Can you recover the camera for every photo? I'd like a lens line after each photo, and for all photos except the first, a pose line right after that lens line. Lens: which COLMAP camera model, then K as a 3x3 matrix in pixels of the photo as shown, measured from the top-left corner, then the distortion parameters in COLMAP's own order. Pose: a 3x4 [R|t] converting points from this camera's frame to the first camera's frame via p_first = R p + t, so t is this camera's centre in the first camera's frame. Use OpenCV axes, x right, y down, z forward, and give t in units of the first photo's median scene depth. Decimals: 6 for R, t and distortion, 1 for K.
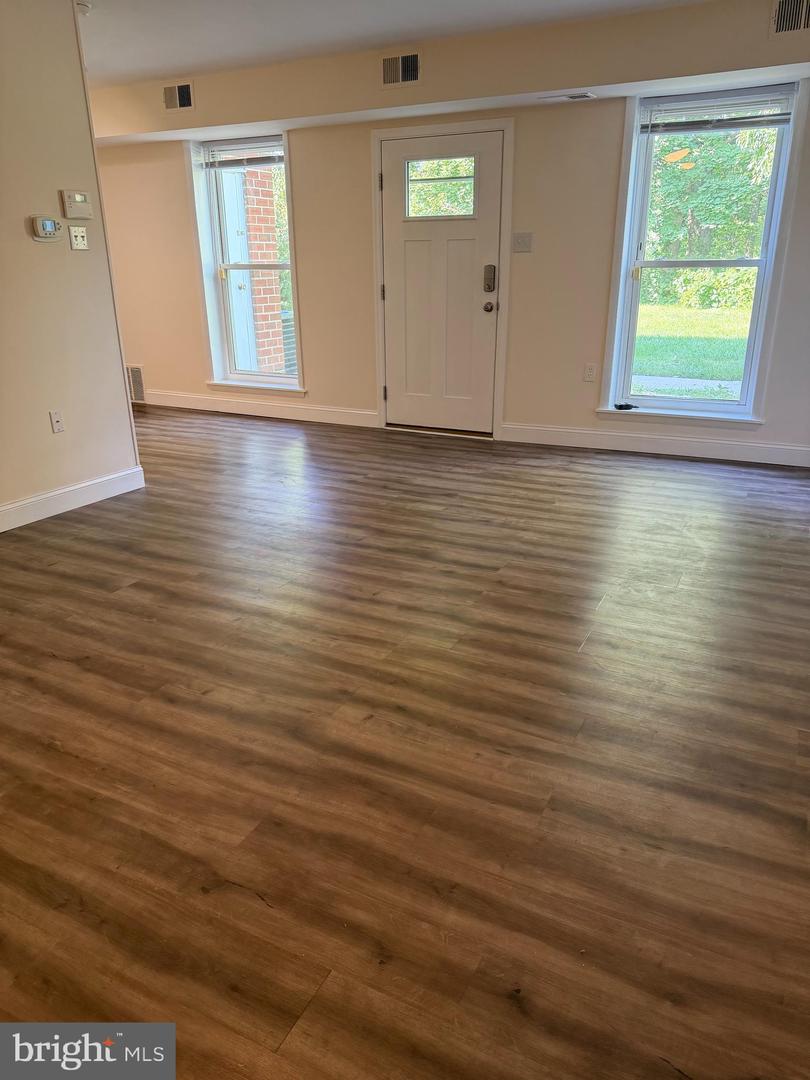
lens RADIAL K [[770.1, 0, 407.6], [0, 770.1, 540.4], [0, 0, 1]] dist [0.027071, -0.030967]
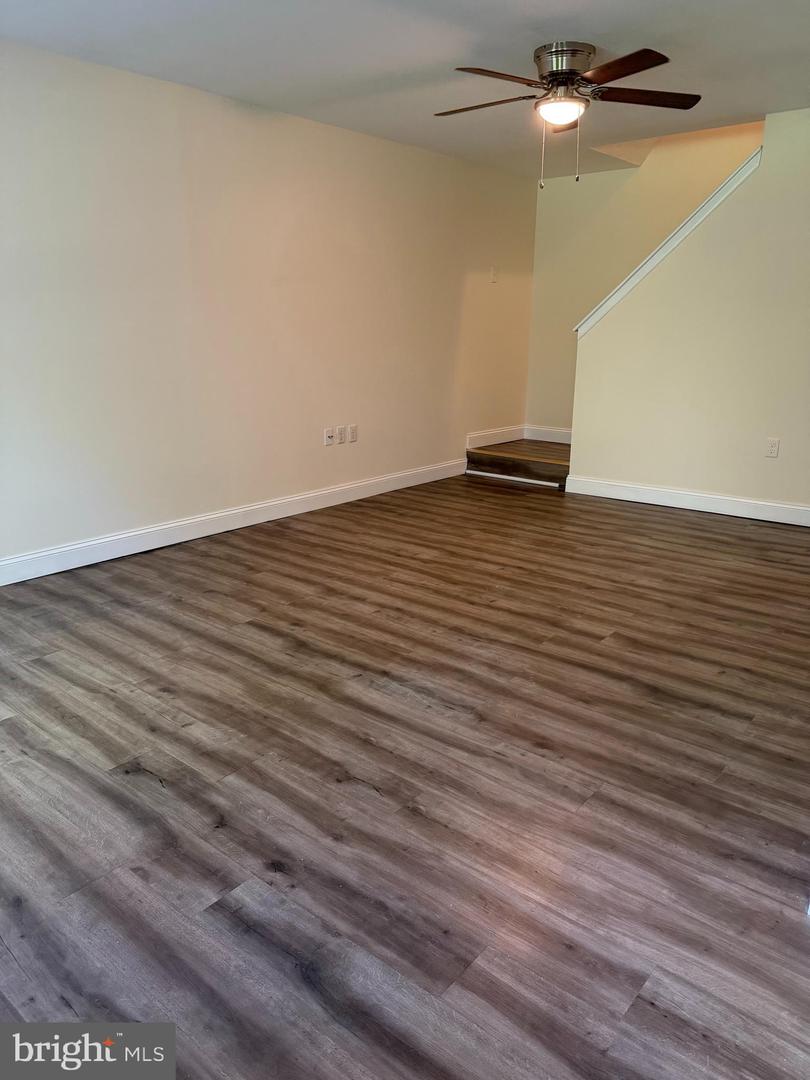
lens RADIAL K [[770.1, 0, 405.3], [0, 770.1, 540.6], [0, 0, 1]] dist [0.027071, -0.030967]
pose [[-0.973535, -0.059277, 0.220715, -0.289862], [0.078862, 0.819317, 0.567892, -0.585665], [-0.214499, 0.570269, -0.792959, 1.620397]]
